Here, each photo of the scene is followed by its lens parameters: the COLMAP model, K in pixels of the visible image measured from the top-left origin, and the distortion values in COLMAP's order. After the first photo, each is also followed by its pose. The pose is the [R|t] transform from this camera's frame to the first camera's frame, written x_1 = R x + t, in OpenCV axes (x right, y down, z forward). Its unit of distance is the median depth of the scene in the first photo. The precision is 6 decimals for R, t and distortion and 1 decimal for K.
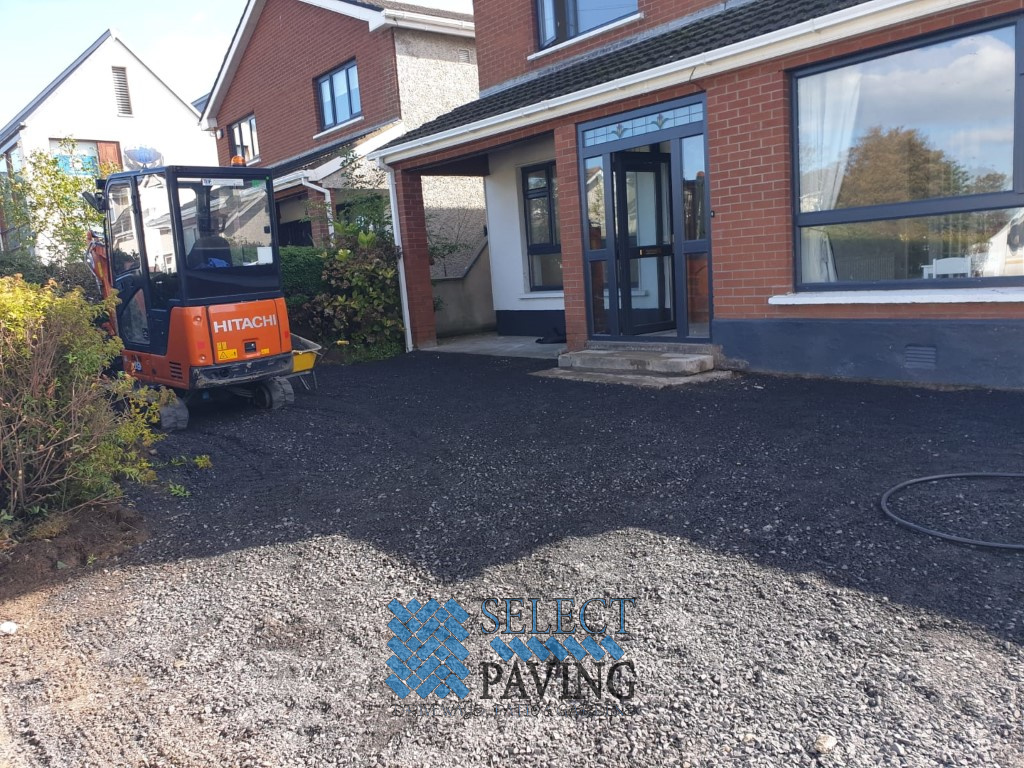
lens RADIAL K [[824.9, 0, 512.0], [0, 824.9, 384.0], [0, 0, 1]] dist [0.004145, -0.001645]
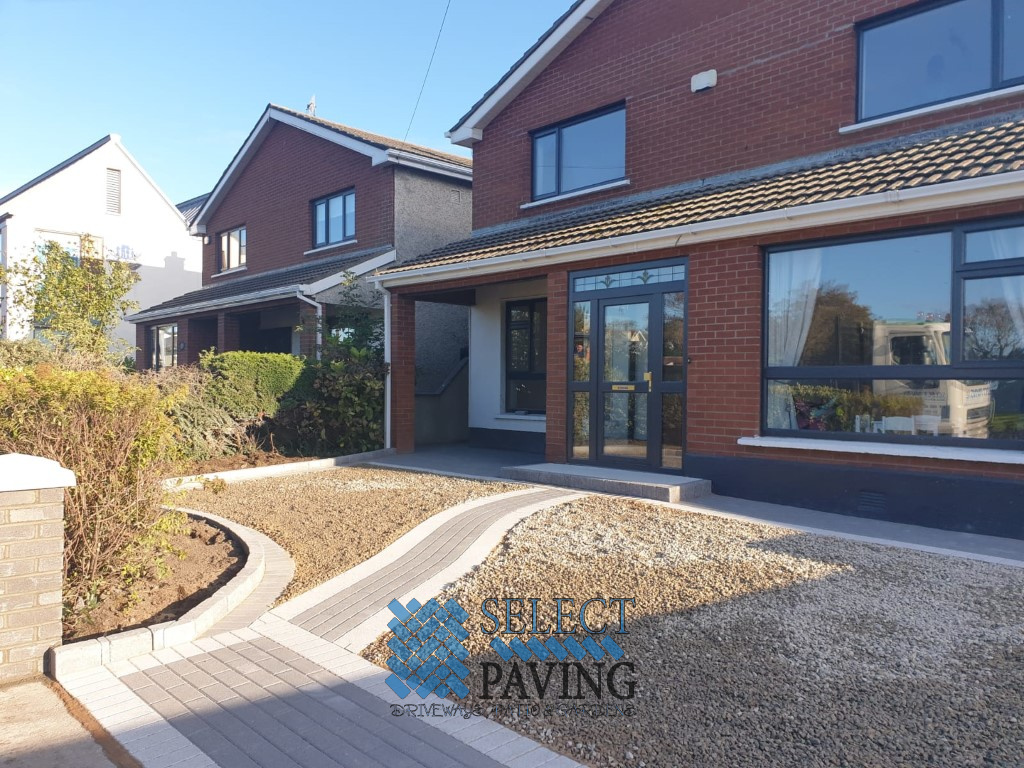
lens RADIAL K [[811.3, 0, 513.8], [0, 811.3, 390.7], [0, 0, 1]] dist [0.057194, -0.076032]
pose [[0.994218, 0.080701, 0.070835, -0.055641], [-0.070223, 0.987707, -0.139654, 0.005803], [-0.081234, 0.133873, 0.987663, -0.059452]]
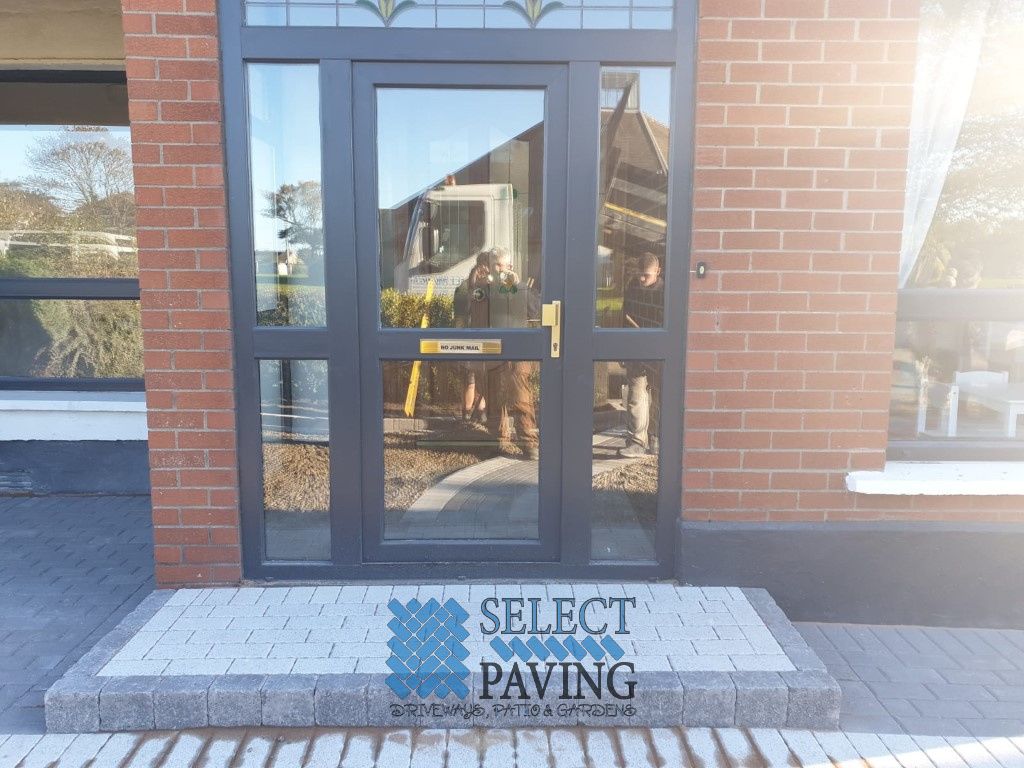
lens RADIAL K [[811.3, 0, 513.8], [0, 811.3, 390.7], [0, 0, 1]] dist [0.057194, -0.076032]
pose [[0.629161, -0.030769, 0.776666, -0.095893], [0.060107, 0.998150, -0.009148, -0.114496], [-0.774948, 0.052438, 0.629846, 0.631893]]
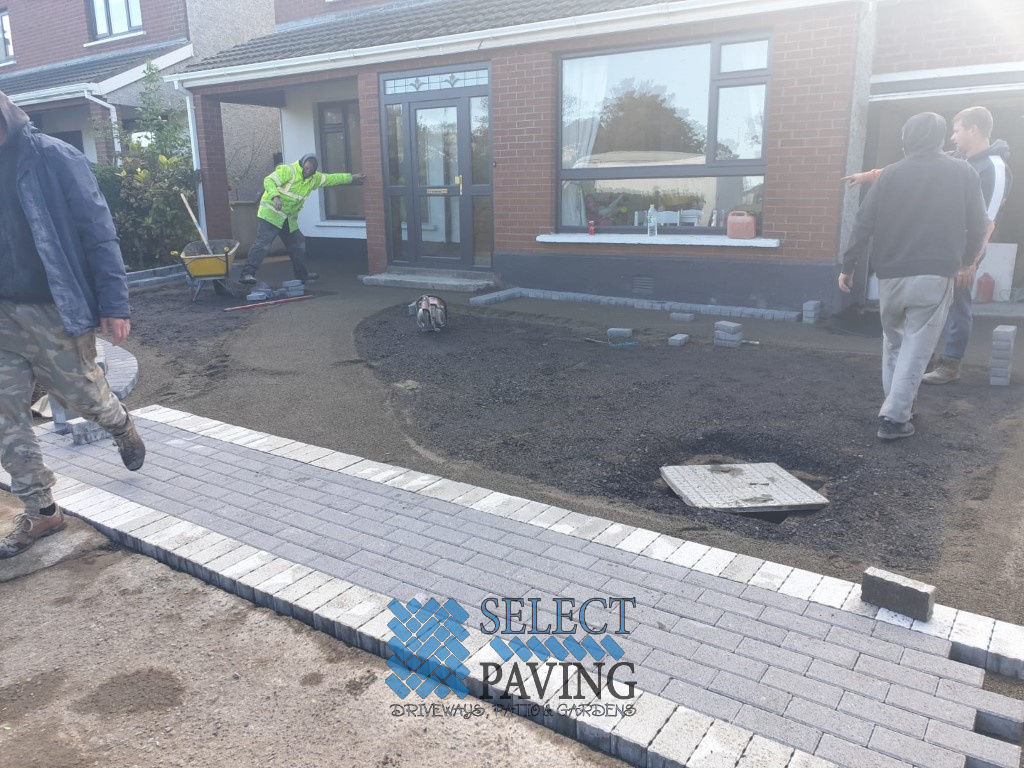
lens RADIAL K [[811.3, 0, 513.8], [0, 811.3, 390.7], [0, 0, 1]] dist [0.057194, -0.076032]
pose [[0.959512, -0.006462, 0.281592, -0.056046], [-0.017950, 0.996302, 0.084030, 0.020849], [-0.281094, -0.085682, 0.955848, -0.150169]]
